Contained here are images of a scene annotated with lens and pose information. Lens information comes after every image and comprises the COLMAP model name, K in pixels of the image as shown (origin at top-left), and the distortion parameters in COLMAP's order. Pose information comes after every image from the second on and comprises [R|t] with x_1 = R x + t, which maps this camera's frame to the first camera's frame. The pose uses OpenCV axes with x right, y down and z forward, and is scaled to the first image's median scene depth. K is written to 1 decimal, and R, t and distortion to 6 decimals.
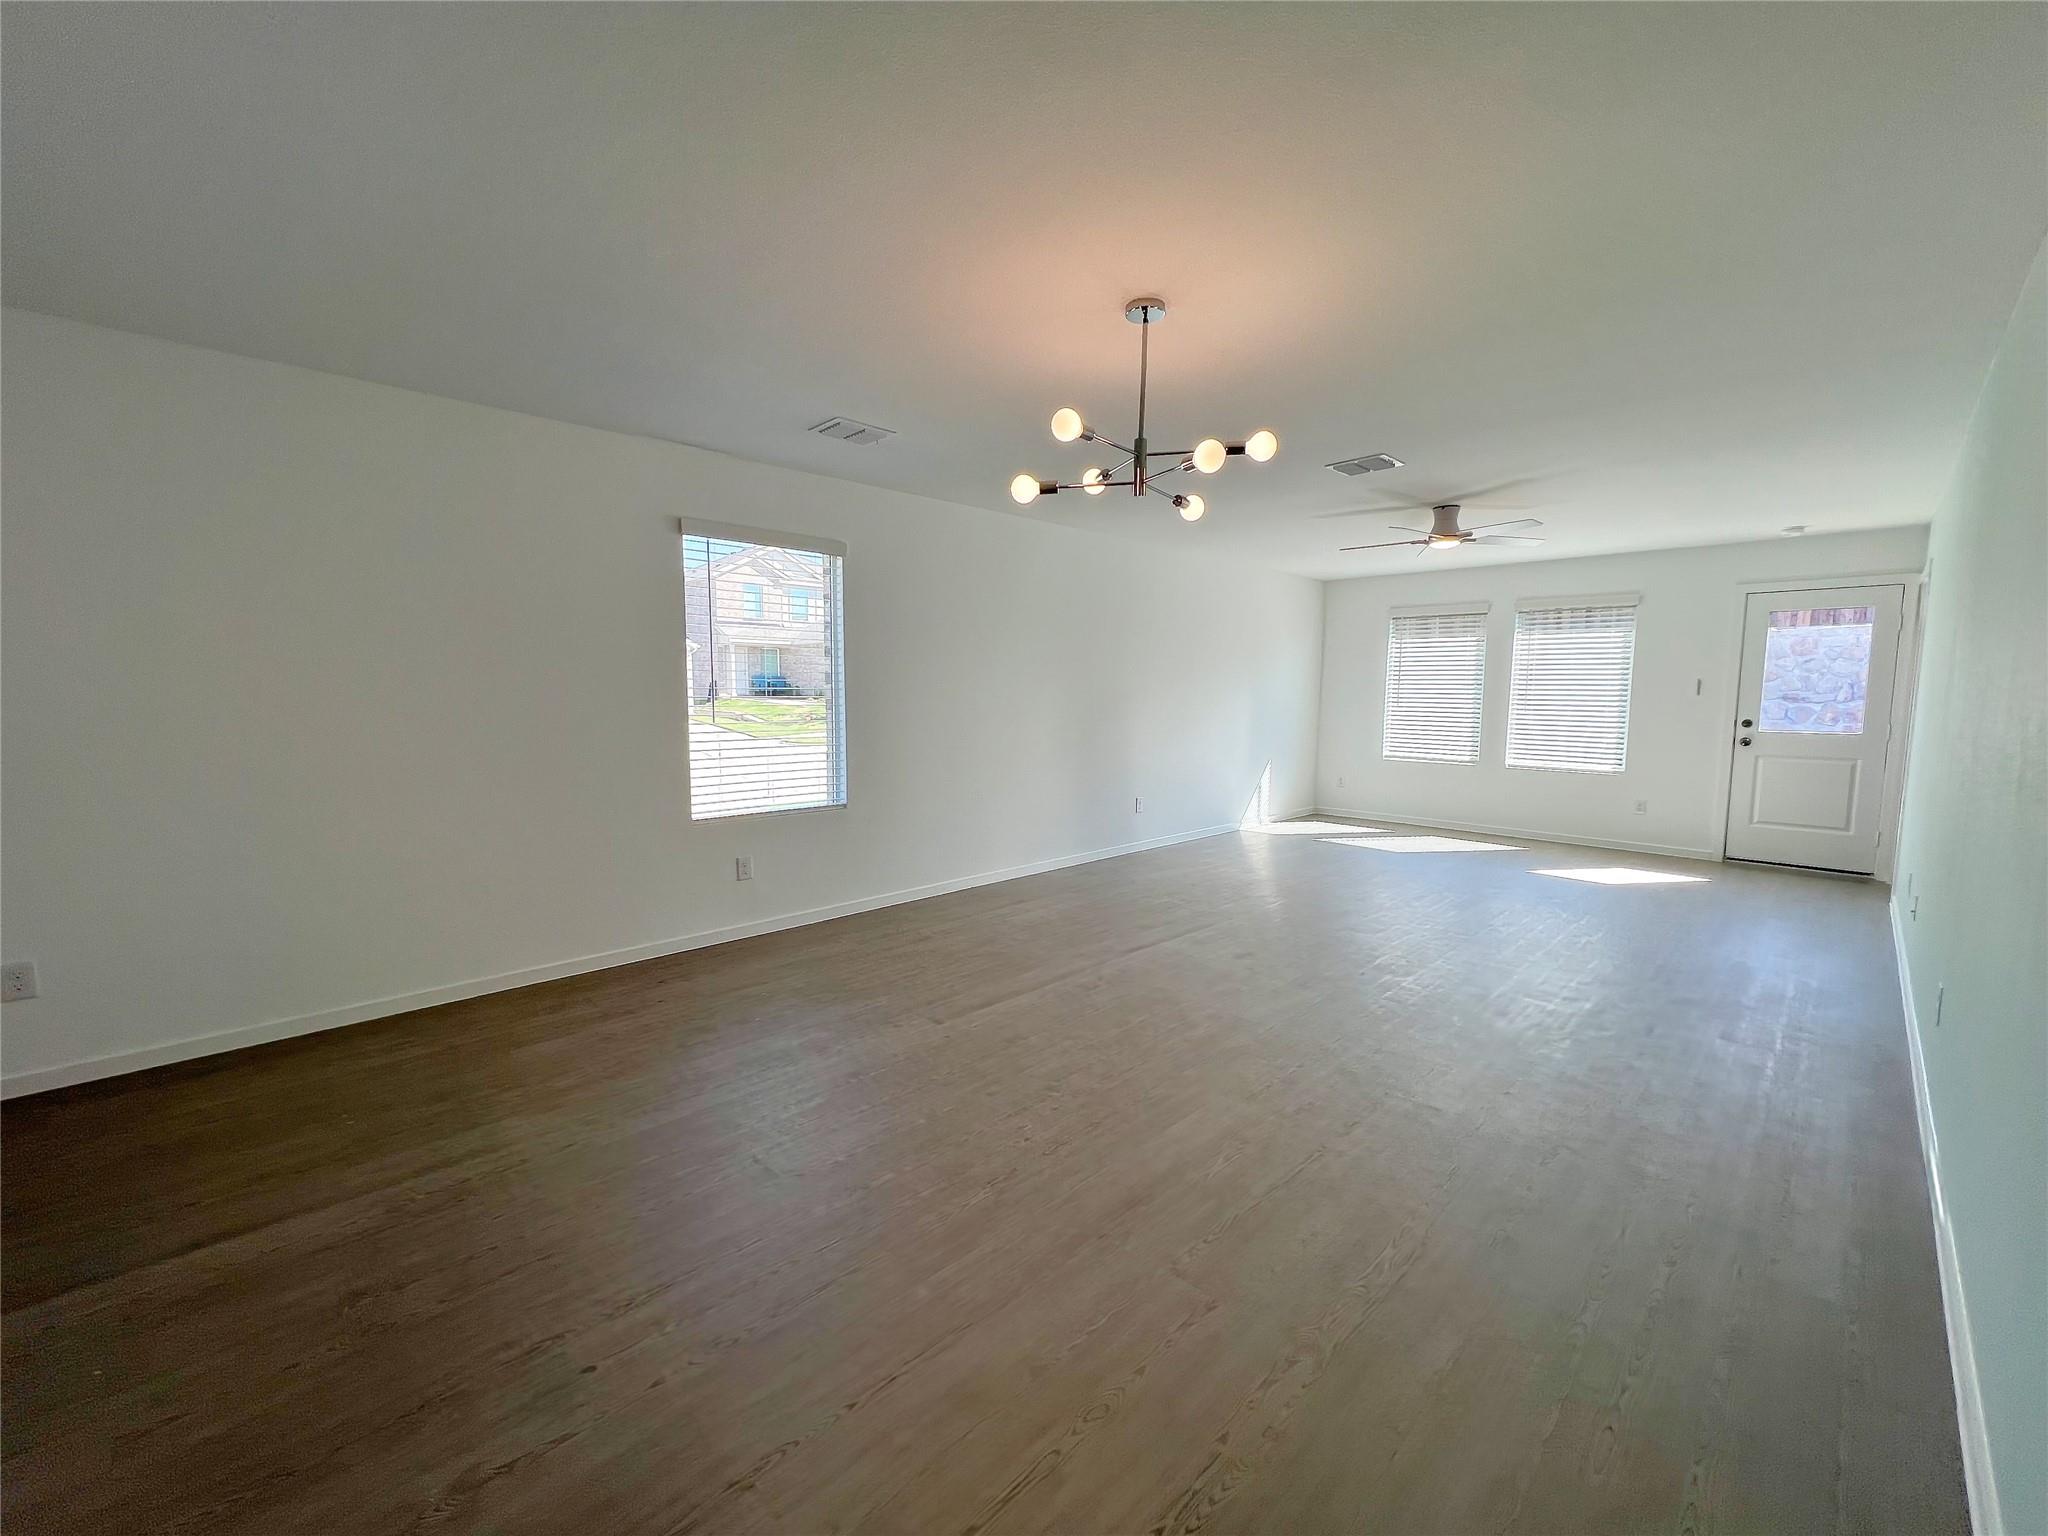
lens RADIAL K [[808.0, 0, 1023.7], [0, 808.0, 771.3], [0, 0, 1]] dist [0.003341, 0.000522]
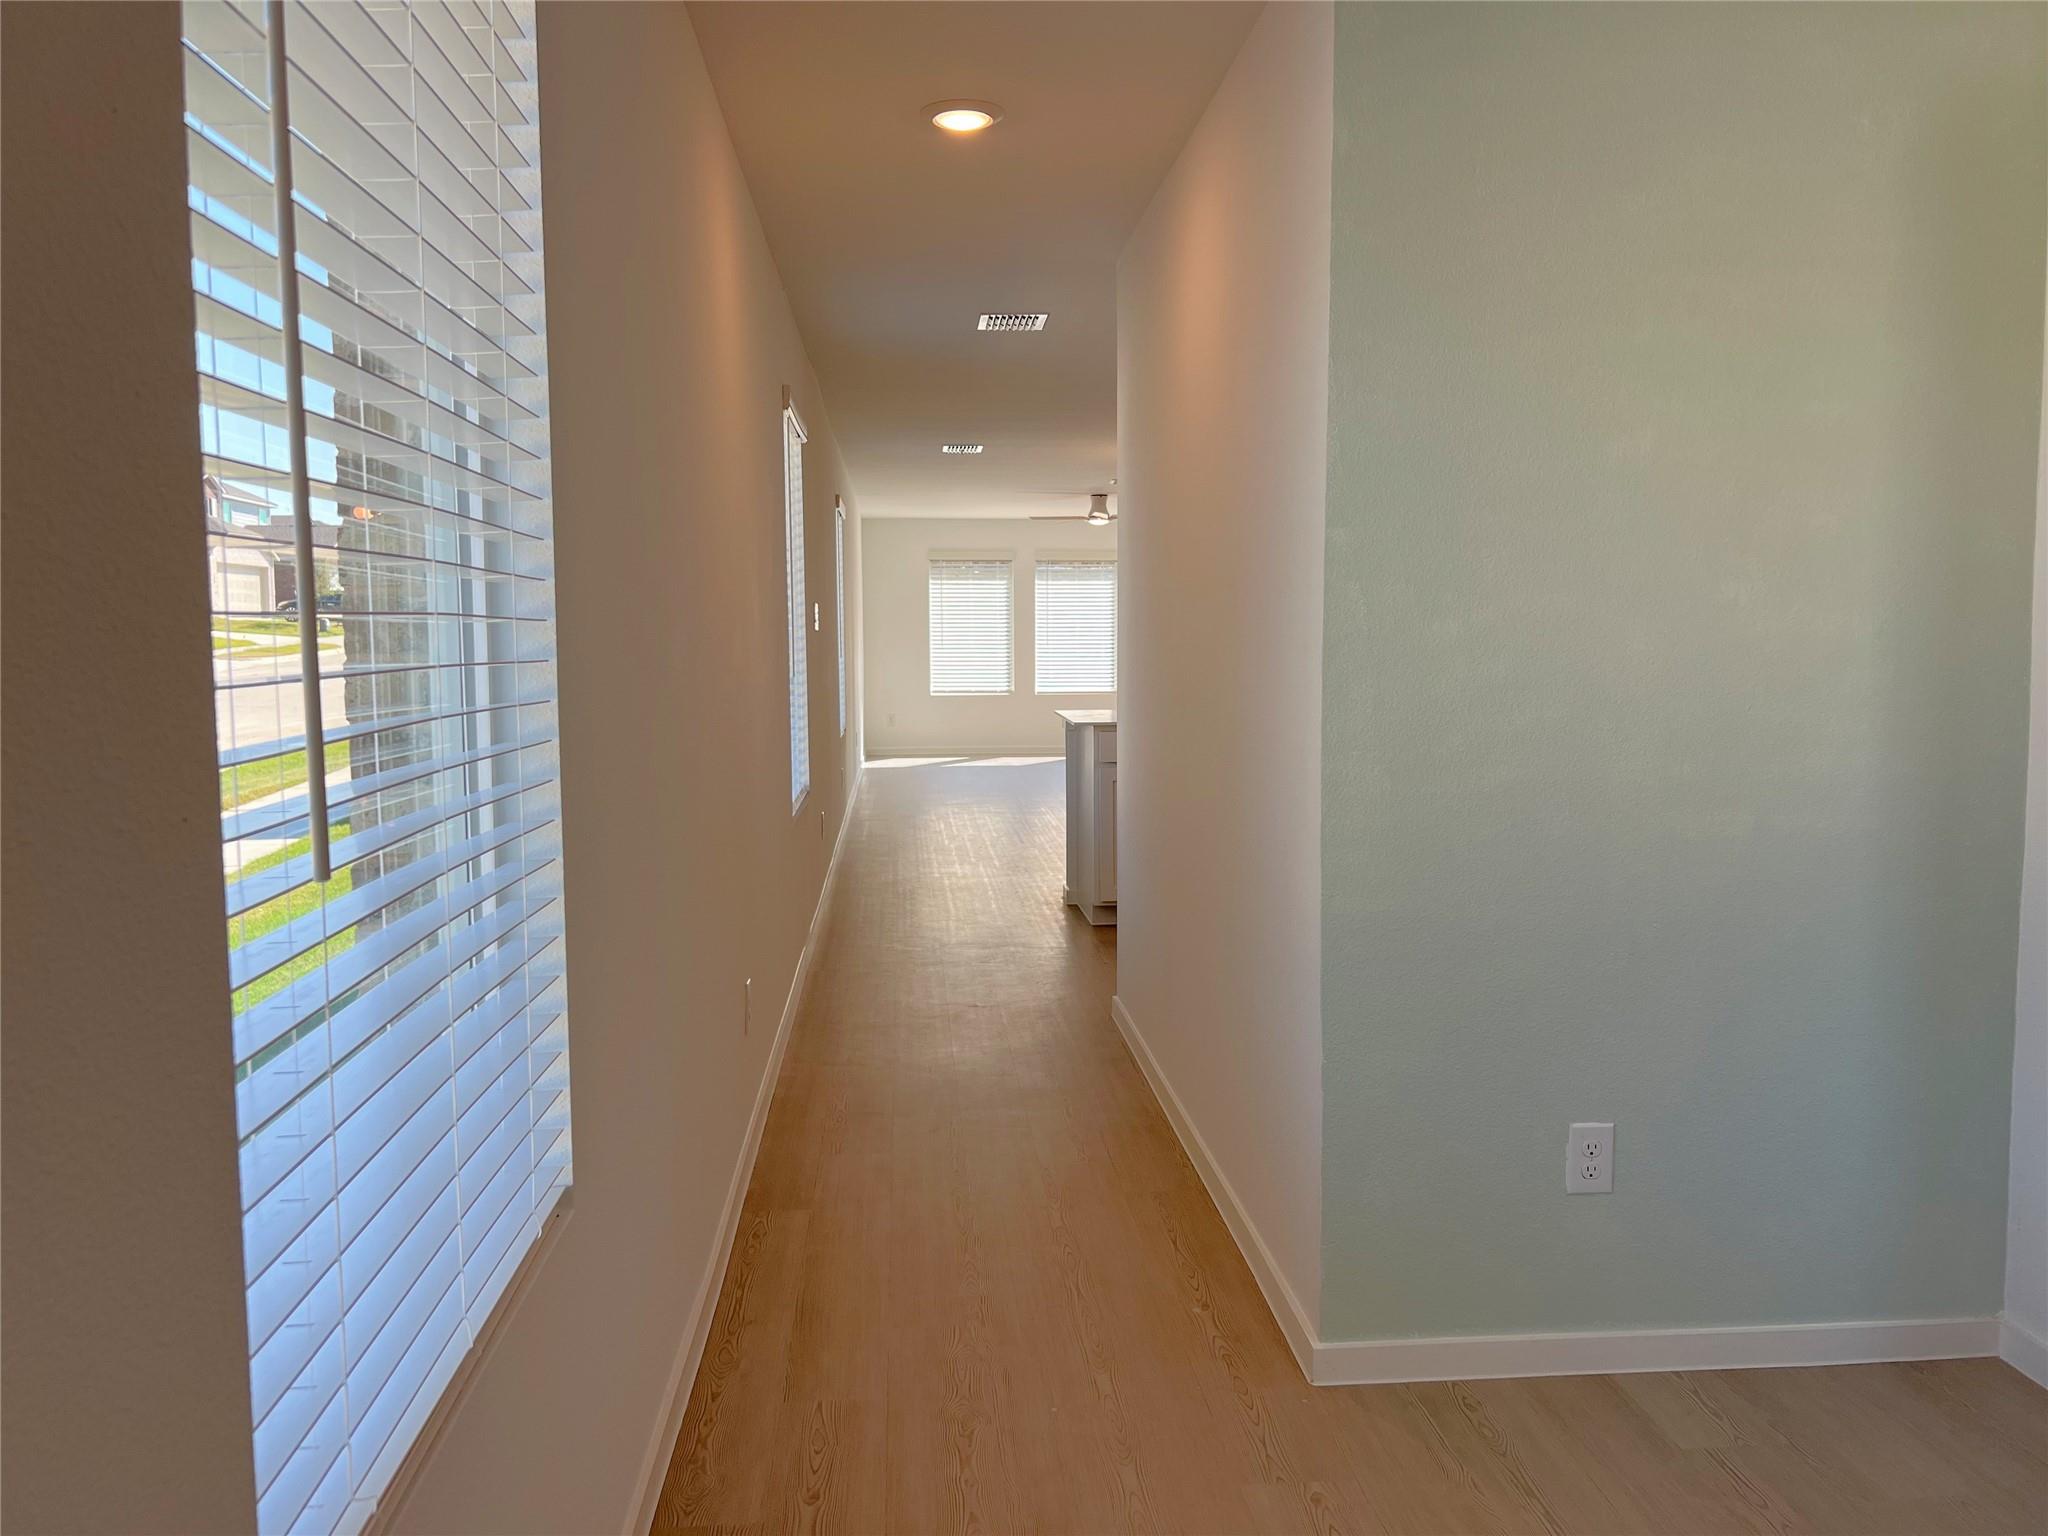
lens RADIAL K [[1545.4, 0, 1021.3], [0, 1545.4, 766.0], [0, 0, 1]] dist [0.002334, 0.001648]
pose [[0.657016, -0.075424, 0.750094, -1.130117], [0.091587, 0.995598, 0.019888, 0.053949], [-0.748292, 0.055632, 0.661032, -0.456849]]
